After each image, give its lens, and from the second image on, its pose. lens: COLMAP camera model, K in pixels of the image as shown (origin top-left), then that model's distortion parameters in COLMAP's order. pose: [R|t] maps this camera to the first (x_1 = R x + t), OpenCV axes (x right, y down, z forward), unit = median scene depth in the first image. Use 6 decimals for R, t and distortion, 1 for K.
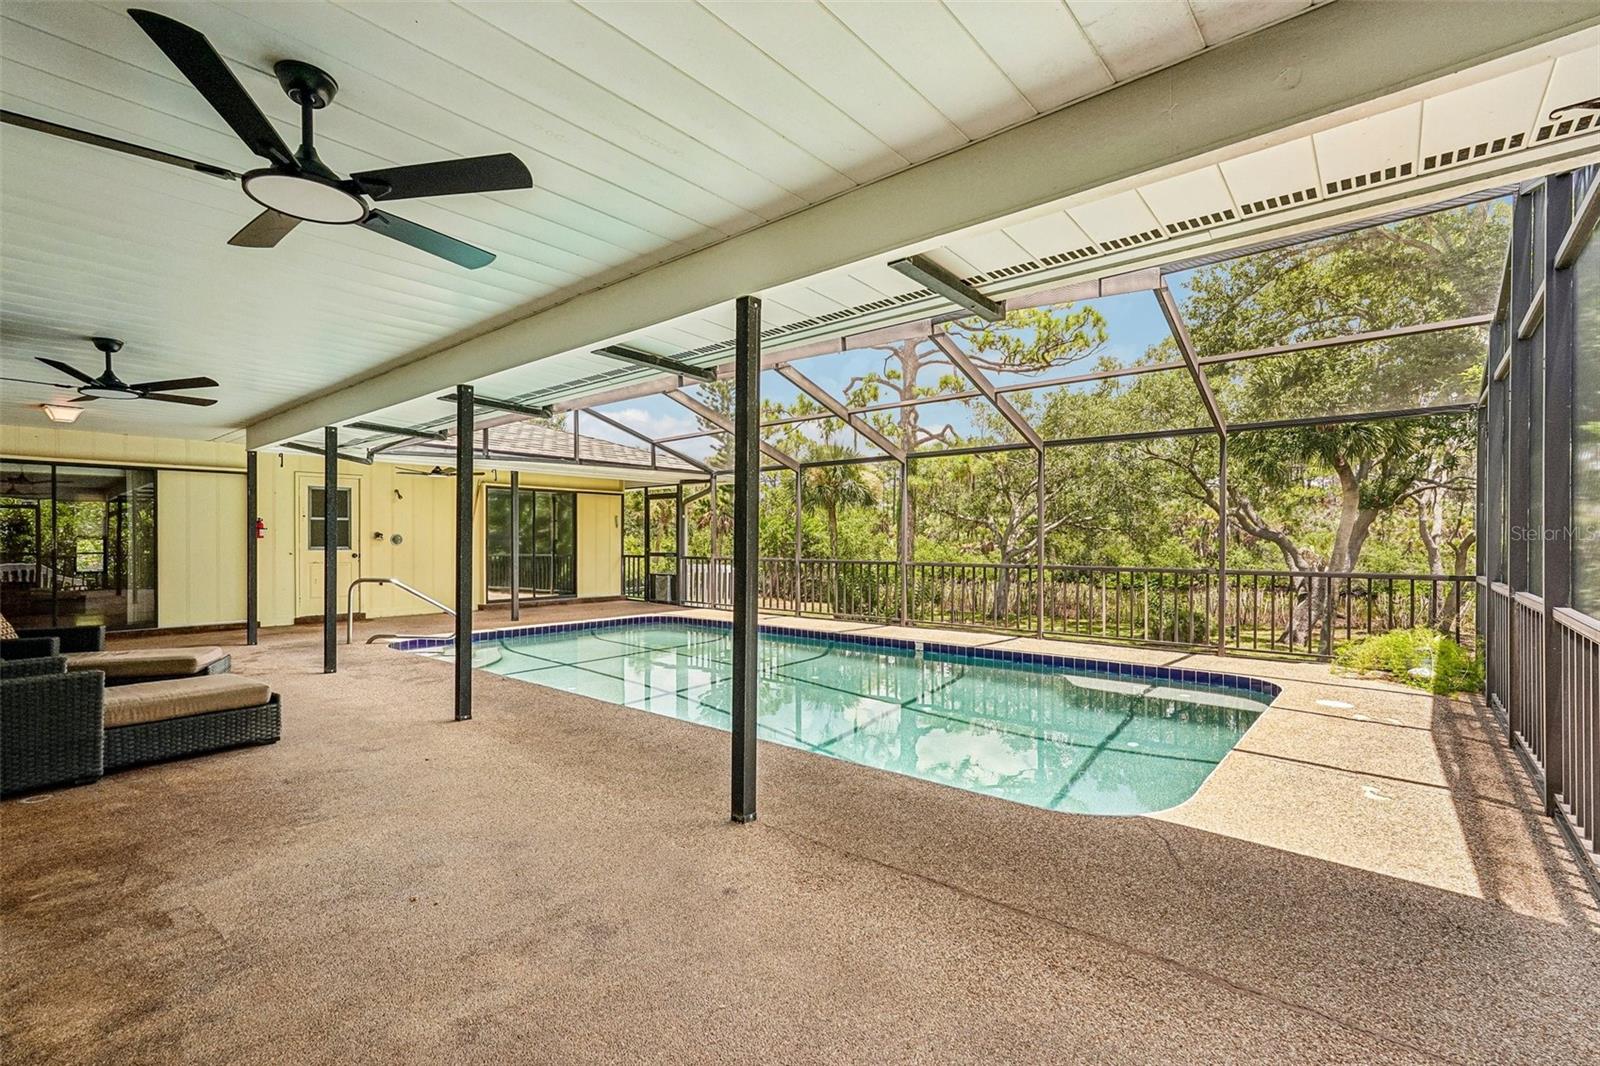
lens RADIAL K [[720.7, 0, 794.5], [0, 720.7, 537.4], [0, 0, 1]] dist [-0.000960, -0.000143]
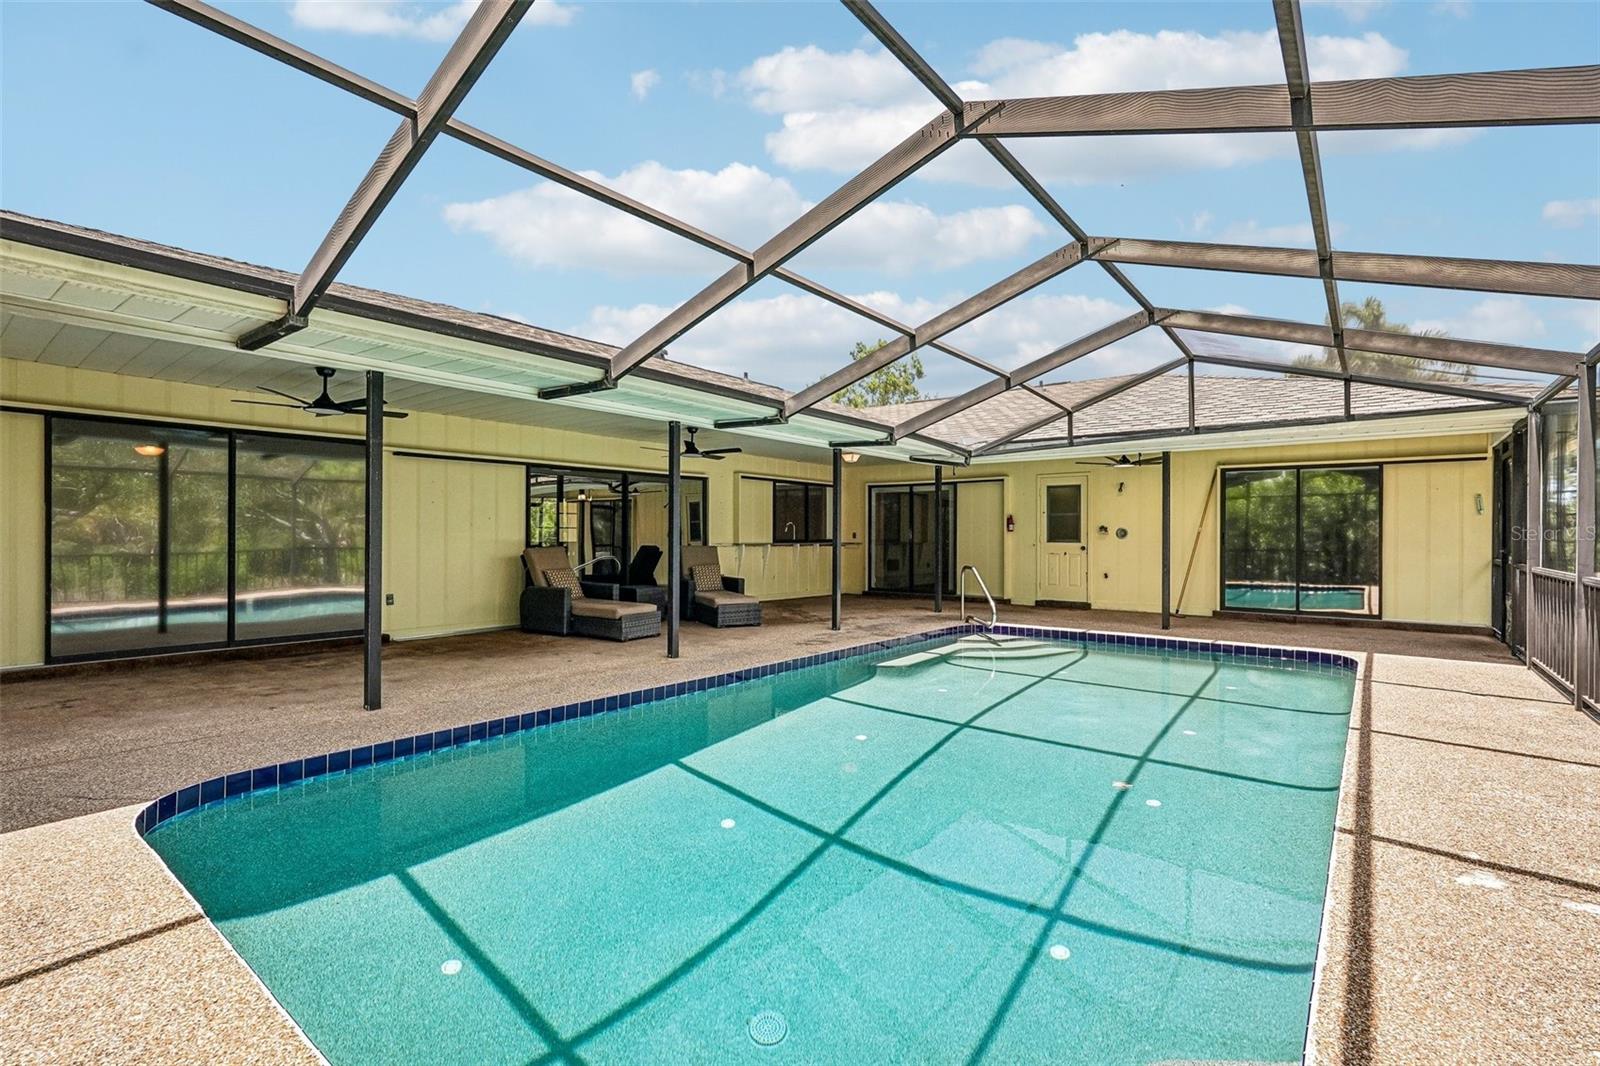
lens RADIAL K [[720.7, 0, 794.5], [0, 720.7, 537.4], [0, 0, 1]] dist [-0.000960, -0.000143]
pose [[0.041828, 0.005638, -0.999109, 0.461394], [0.000615, 0.999984, 0.005669, 0.003281], [0.999125, -0.000852, 0.041824, 0.563256]]
